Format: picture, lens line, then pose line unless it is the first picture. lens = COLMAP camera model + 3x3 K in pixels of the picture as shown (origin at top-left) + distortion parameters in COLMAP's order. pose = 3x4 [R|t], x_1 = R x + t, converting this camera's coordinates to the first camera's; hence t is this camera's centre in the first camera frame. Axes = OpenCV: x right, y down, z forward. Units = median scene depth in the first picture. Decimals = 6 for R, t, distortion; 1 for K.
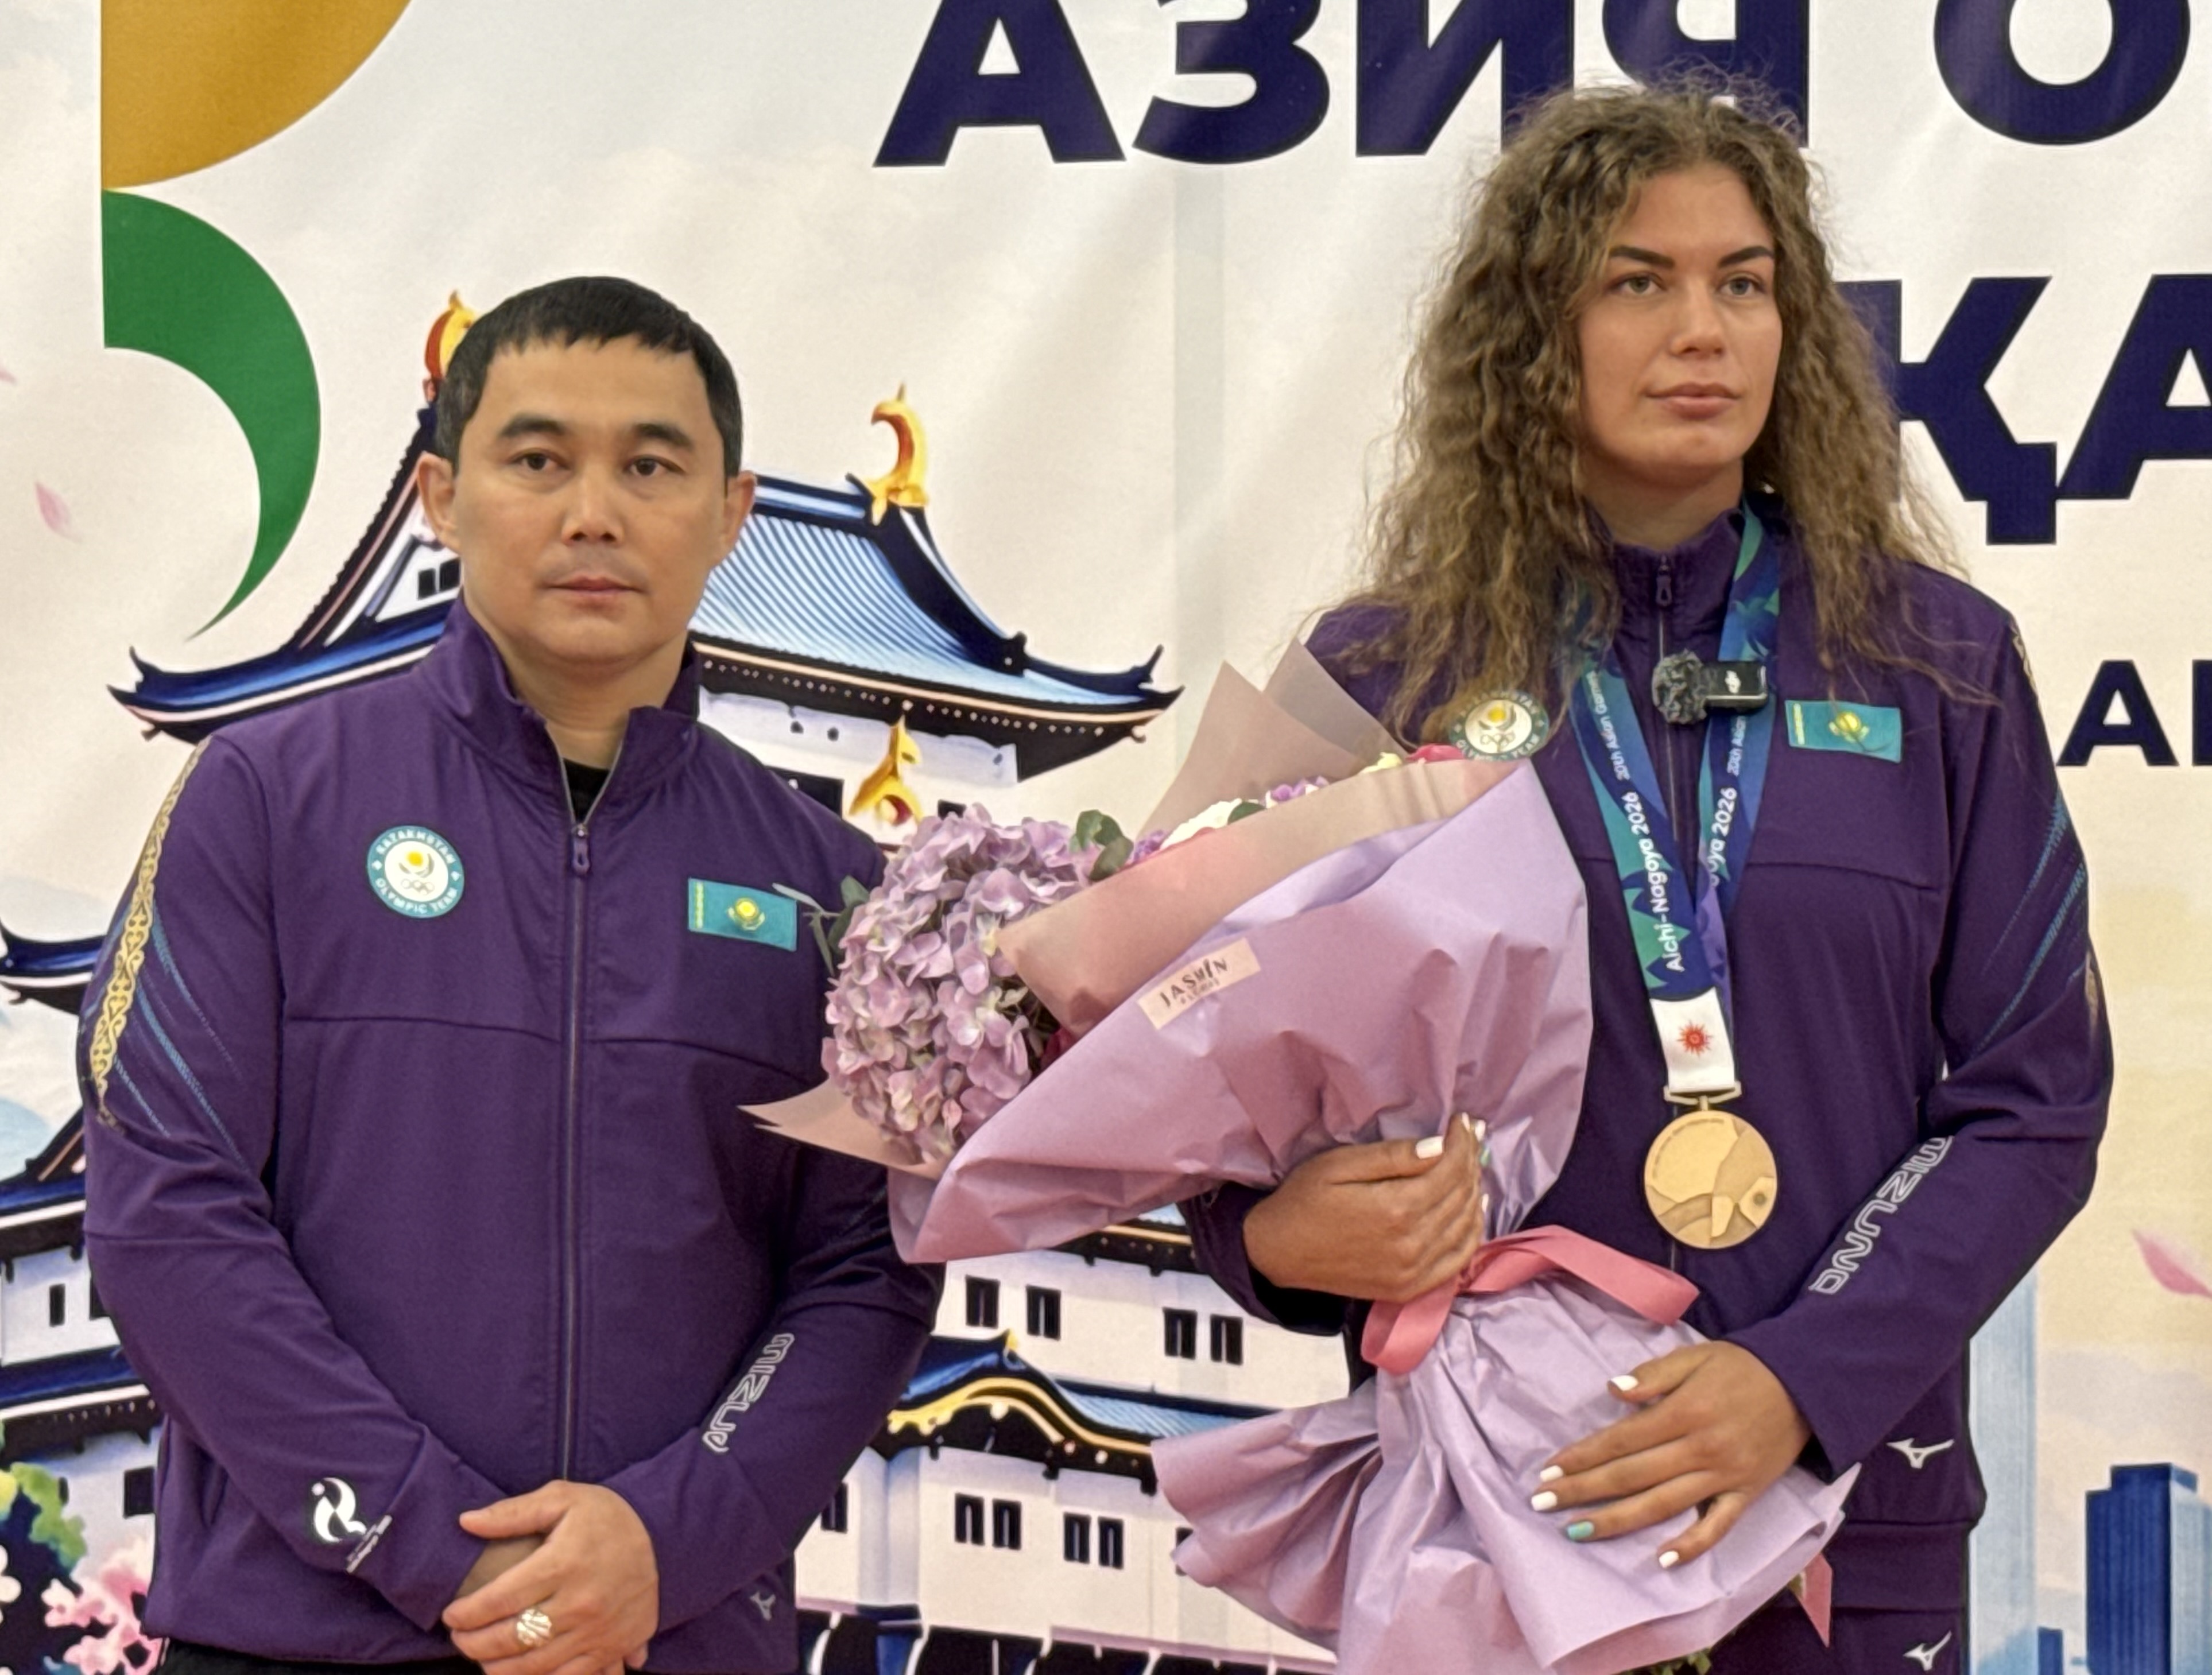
lens RADIAL K [[5900.2, 0, 1106.0], [0, 5900.2, 837.5], [0, 0, 1]] dist [0.067000, 0.504583]
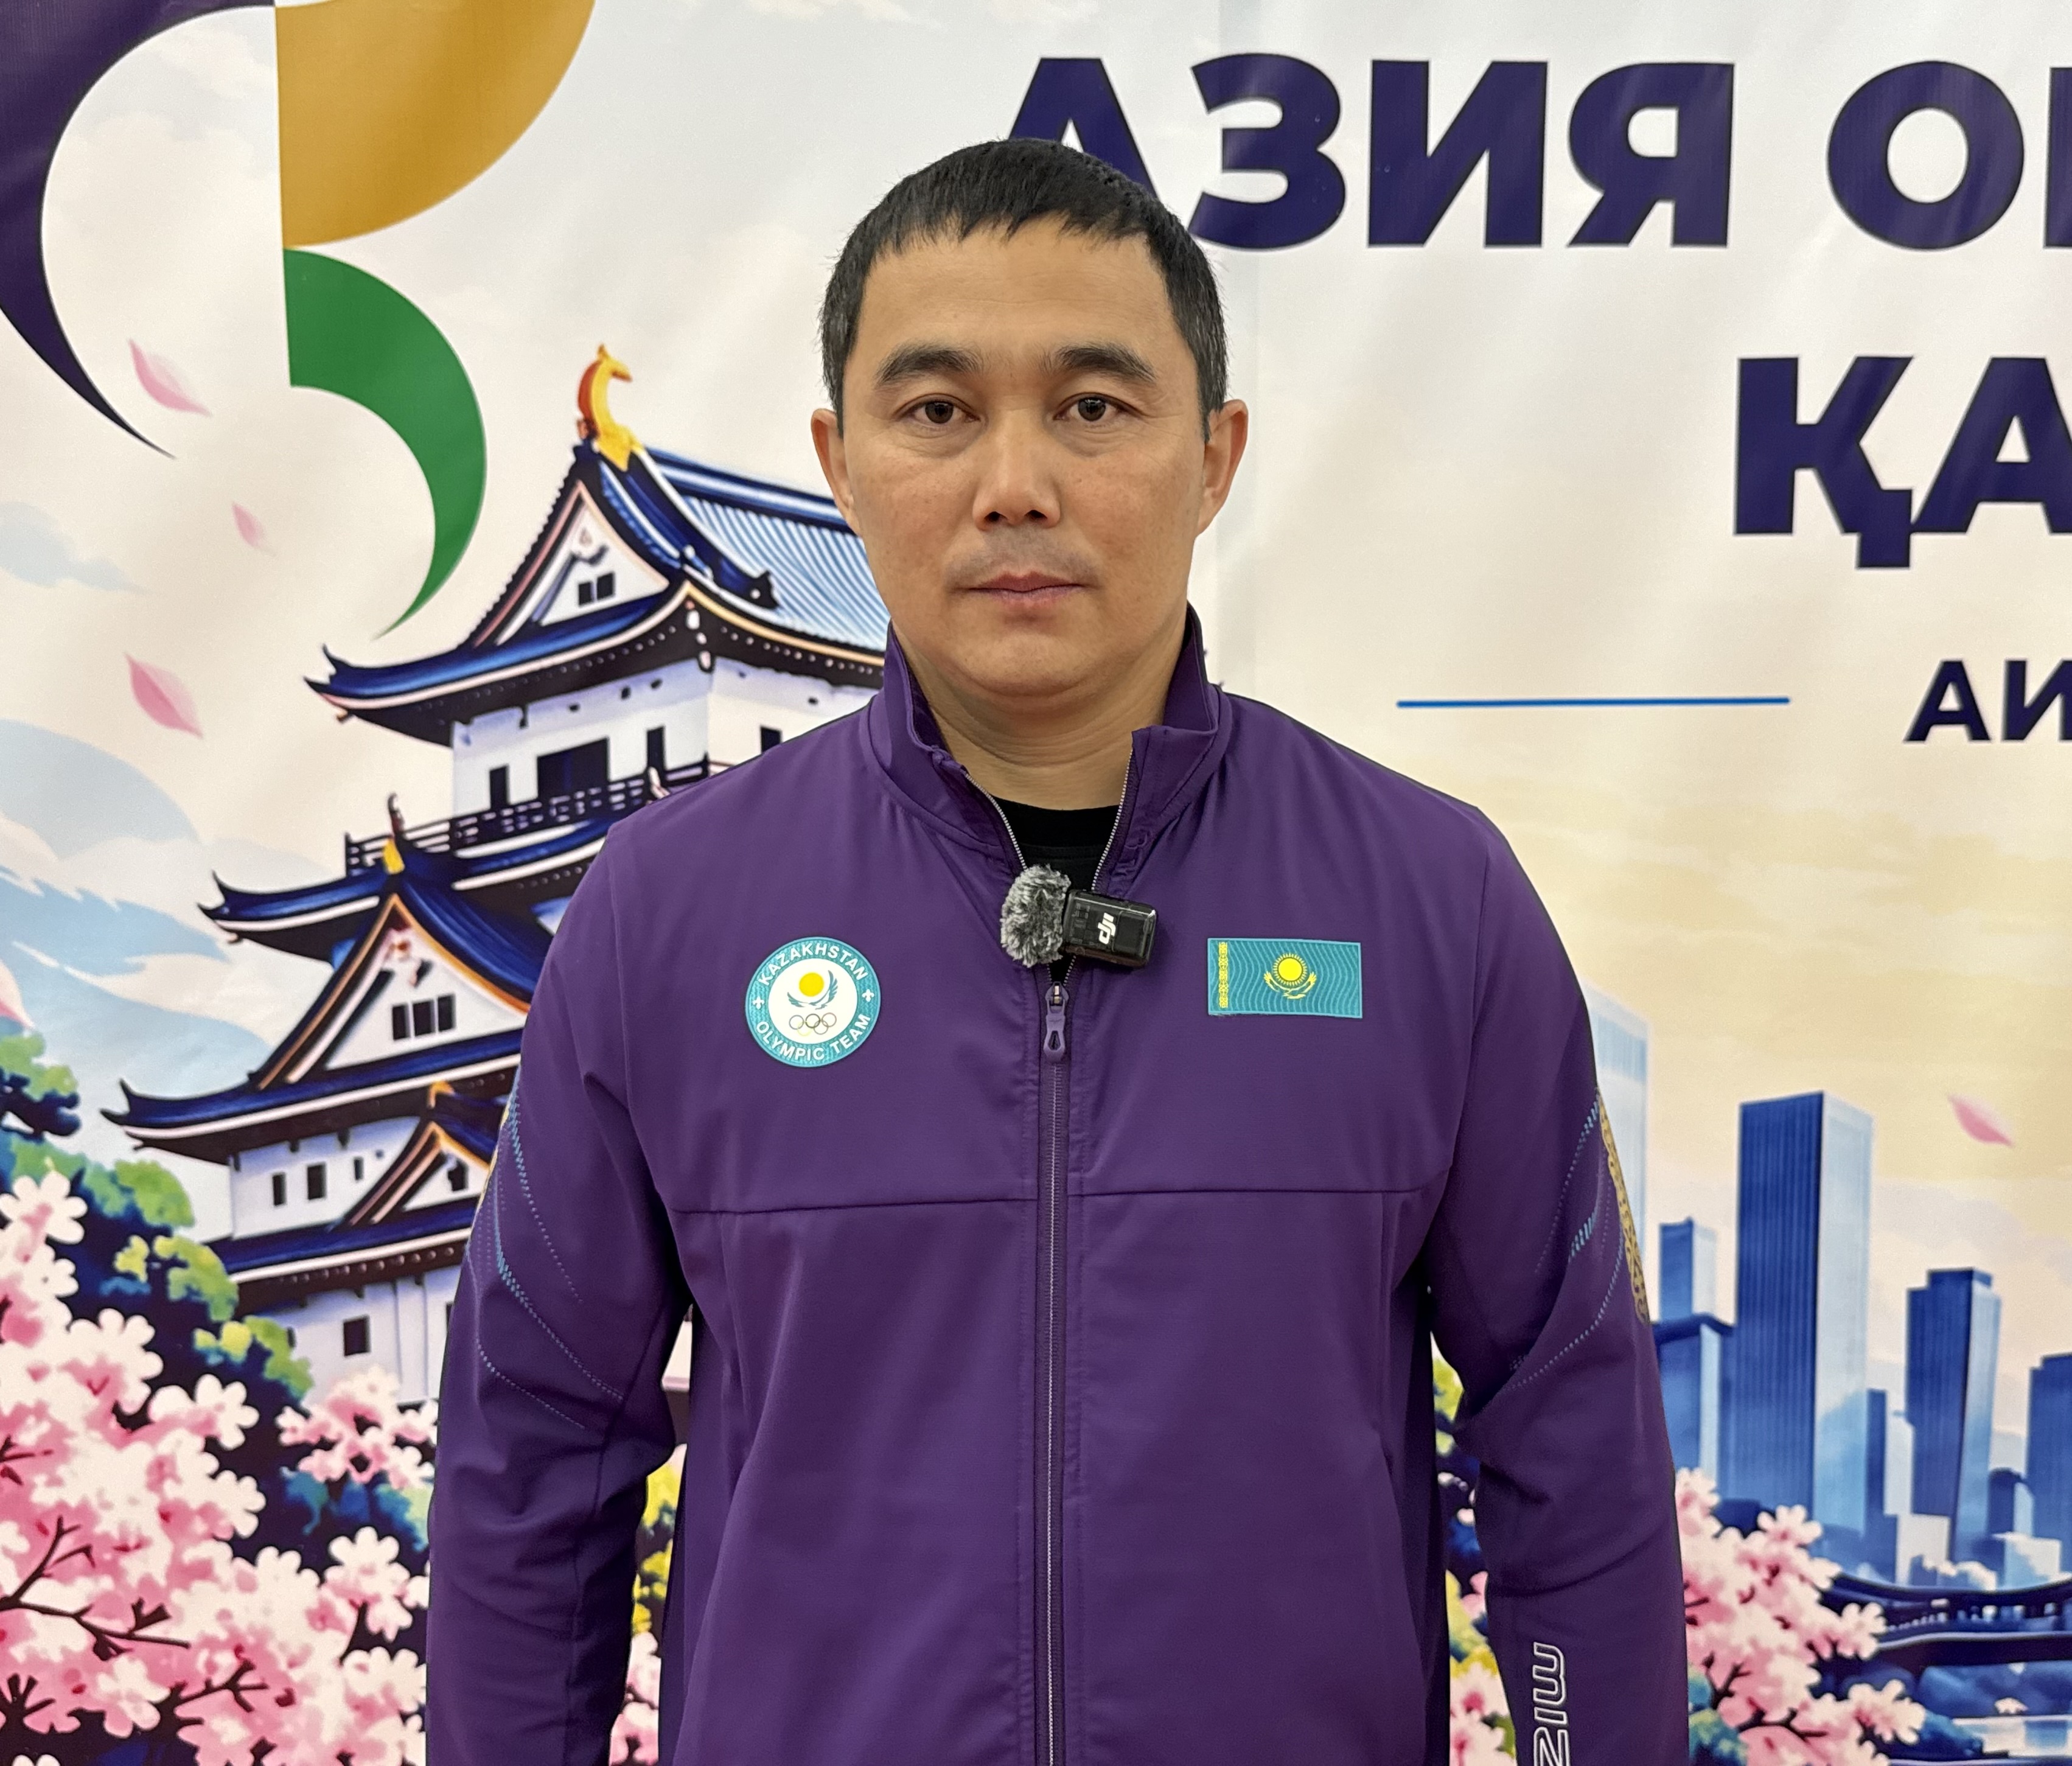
lens RADIAL K [[2009.7, 0, 1122.4], [0, 2009.7, 877.4], [0, 0, 1]] dist [0.163073, -0.398095]
pose [[0.977822, -0.021463, 0.208334, -0.095573], [0.003728, 0.996361, 0.085153, -0.020264], [-0.209403, -0.082488, 0.974344, 0.570173]]
